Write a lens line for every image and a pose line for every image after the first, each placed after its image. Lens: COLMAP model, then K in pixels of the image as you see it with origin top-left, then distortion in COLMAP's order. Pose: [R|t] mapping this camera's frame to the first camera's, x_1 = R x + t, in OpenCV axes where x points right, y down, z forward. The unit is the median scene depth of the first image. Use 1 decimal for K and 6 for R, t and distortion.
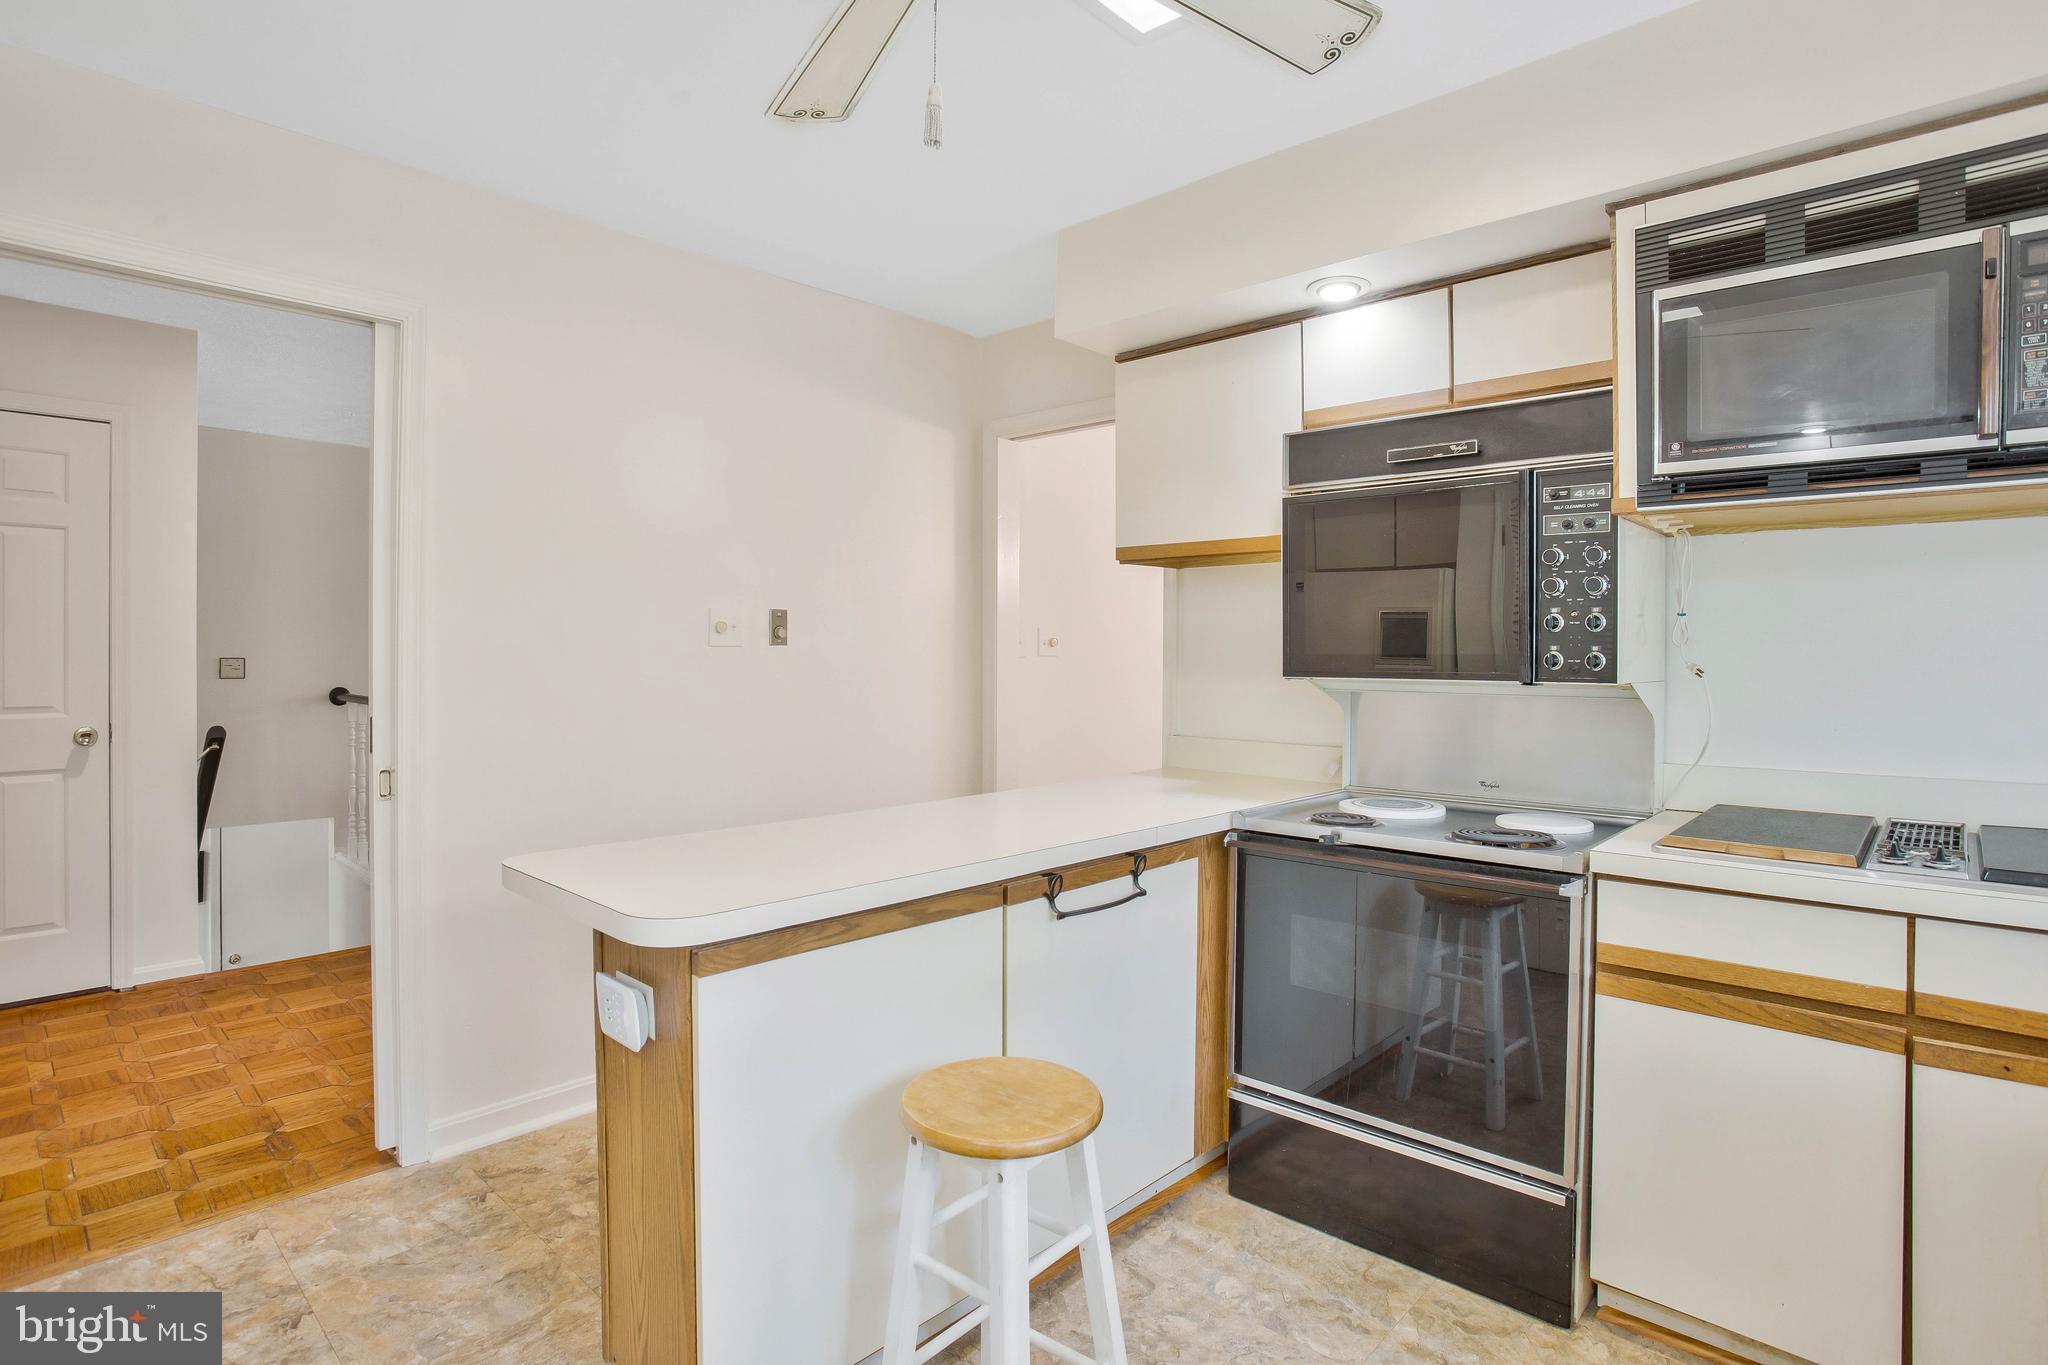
lens RADIAL K [[1033.9, 0, 1063.5], [0, 1033.9, 657.8], [0, 0, 1]] dist [-0.048050, 0.013811]
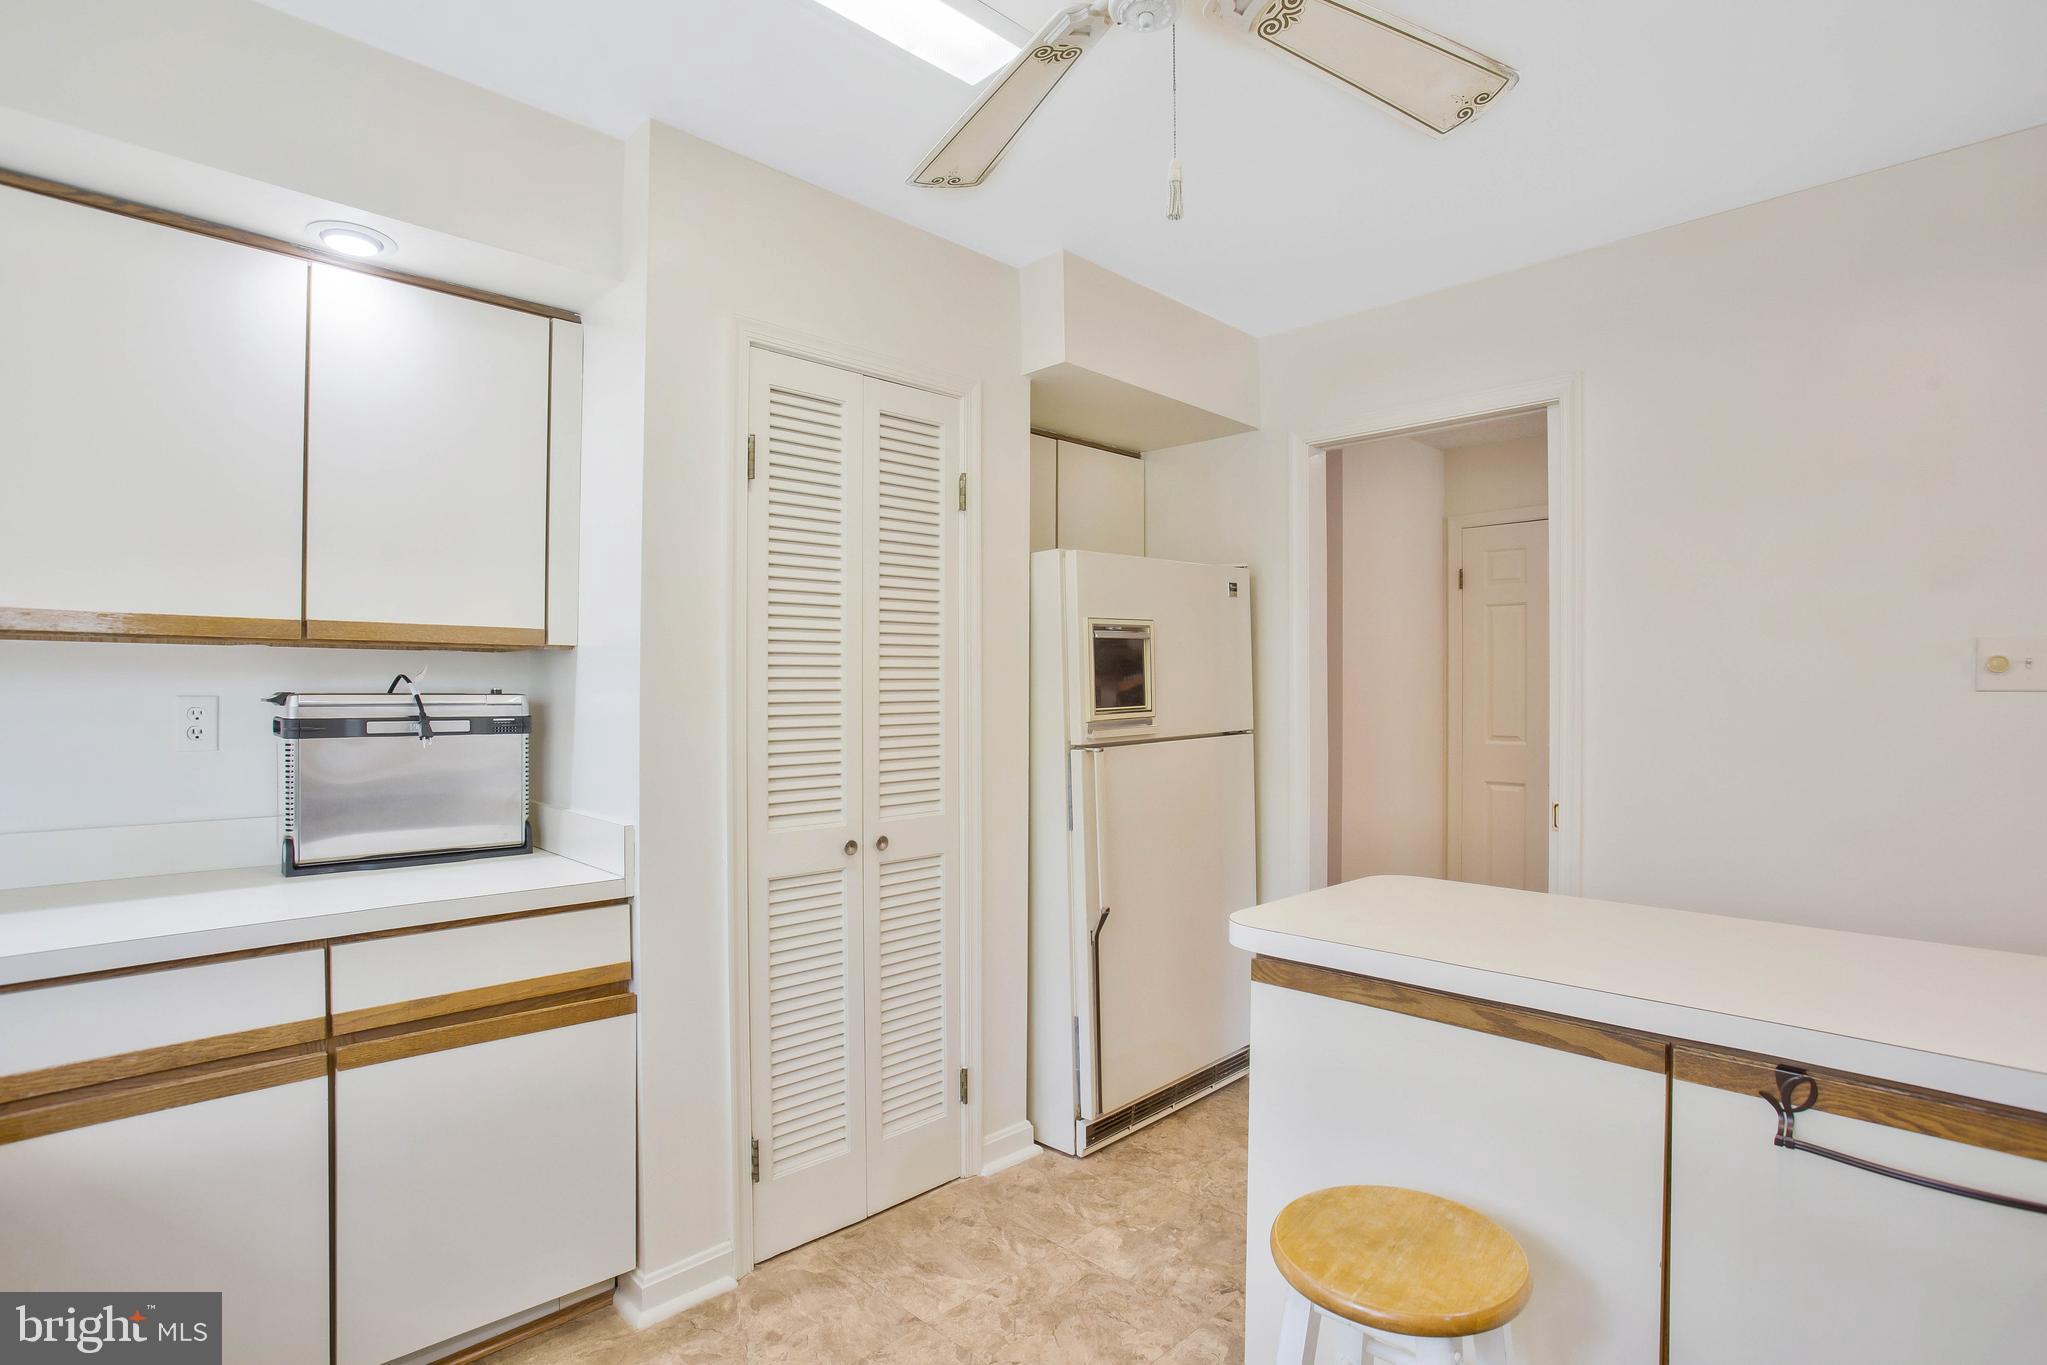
lens RADIAL K [[1033.4, 0, 1005.8], [0, 1033.4, 688.3], [0, 0, 1]] dist [-0.048050, 0.013811]
pose [[-0.067113, -0.008417, -0.997710, 0.626584], [-0.005918, 0.999950, -0.008038, -0.004640], [0.997728, 0.005365, -0.067159, 0.604712]]
